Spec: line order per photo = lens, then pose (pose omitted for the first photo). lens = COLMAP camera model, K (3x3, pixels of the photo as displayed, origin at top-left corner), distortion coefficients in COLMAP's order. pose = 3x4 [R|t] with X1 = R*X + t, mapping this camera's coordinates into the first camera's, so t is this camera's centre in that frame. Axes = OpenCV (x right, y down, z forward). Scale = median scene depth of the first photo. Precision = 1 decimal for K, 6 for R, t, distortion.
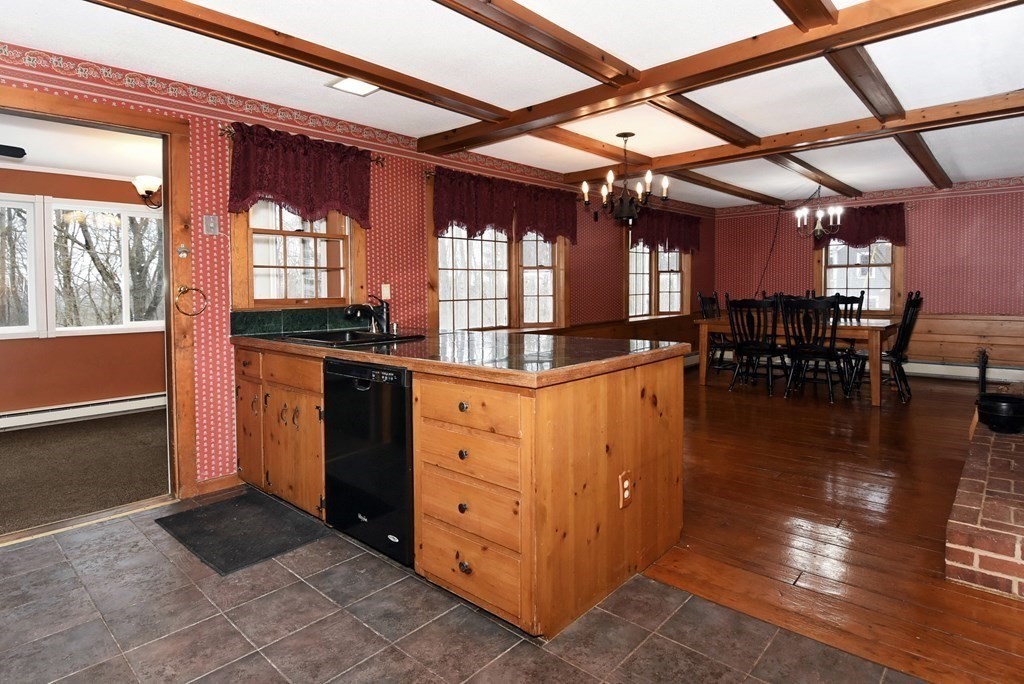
lens RADIAL K [[559.3, 0, 505.4], [0, 559.3, 287.8], [0, 0, 1]] dist [0.019721, -0.016436]
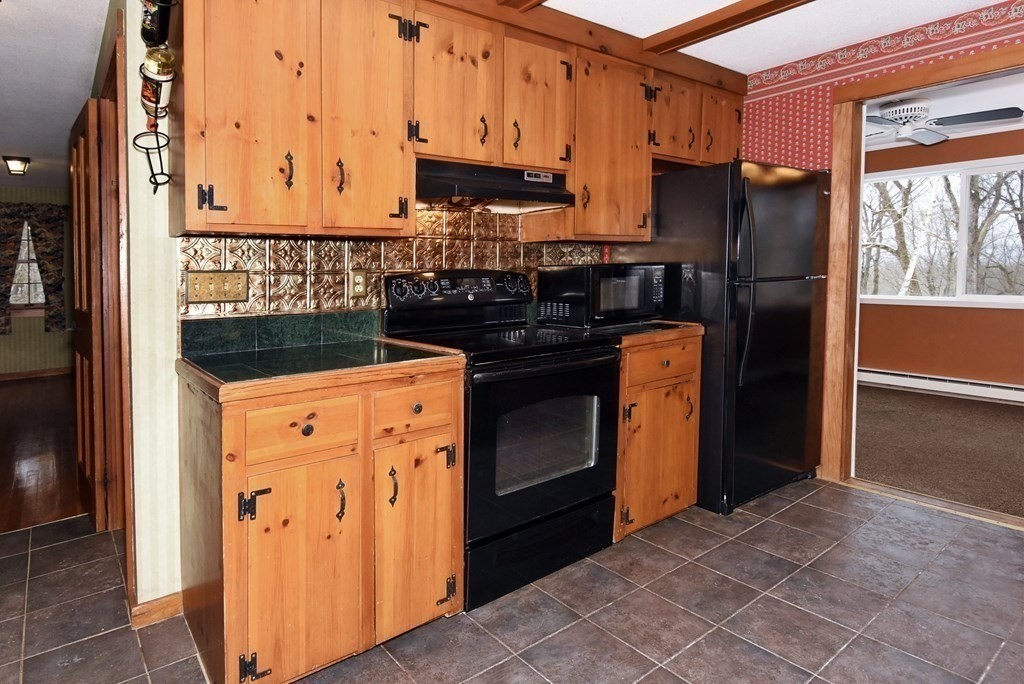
lens RADIAL K [[559.3, 0, 472.2], [0, 559.3, 265.3], [0, 0, 1]] dist [0.019721, -0.016436]
pose [[-0.137150, 0.002975, -0.990546, 0.236895], [0.023320, 0.999728, -0.000226, -0.008072], [0.990276, -0.023131, -0.137182, 0.275134]]
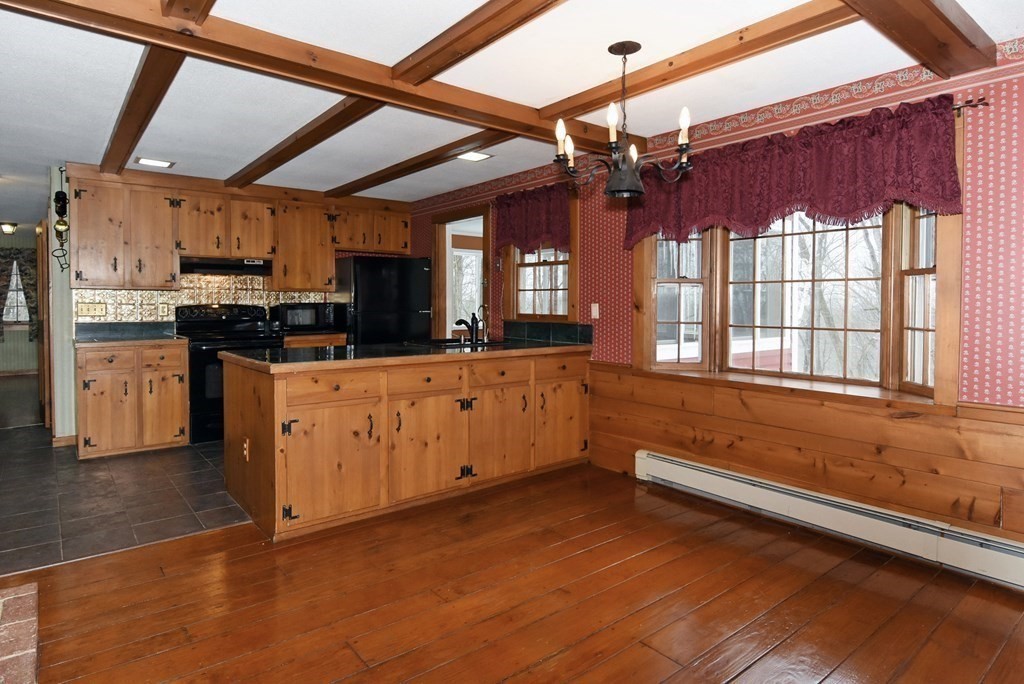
lens RADIAL K [[590.0, 0, 492.6], [0, 590.0, 307.0], [0, 0, 1]] dist [0.034832, -0.009639]
pose [[-0.141366, 0.017914, -0.989795, 1.065131], [0.002150, 0.999839, 0.017788, -0.023776], [0.989955, 0.000386, -0.141382, 1.171381]]
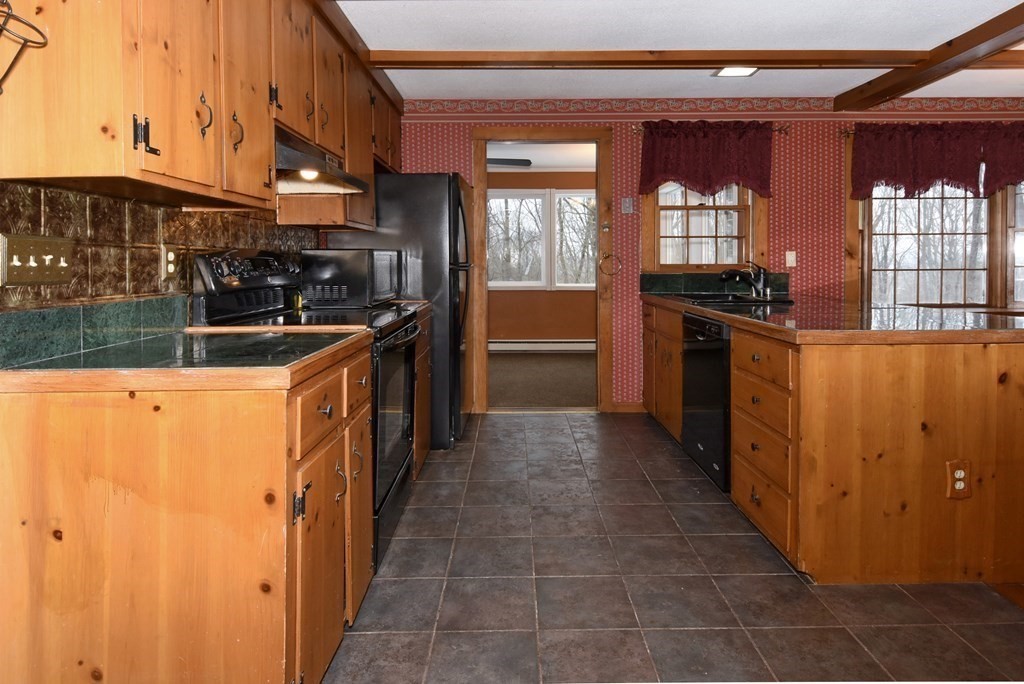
lens RADIAL K [[559.3, 0, 505.4], [0, 559.3, 257.4], [0, 0, 1]] dist [0.019721, -0.016436]
pose [[0.687389, 0.003616, -0.726281, 0.205190], [-0.002214, 0.999993, 0.002884, 0.003232], [0.726286, -0.000375, 0.687392, -0.075563]]
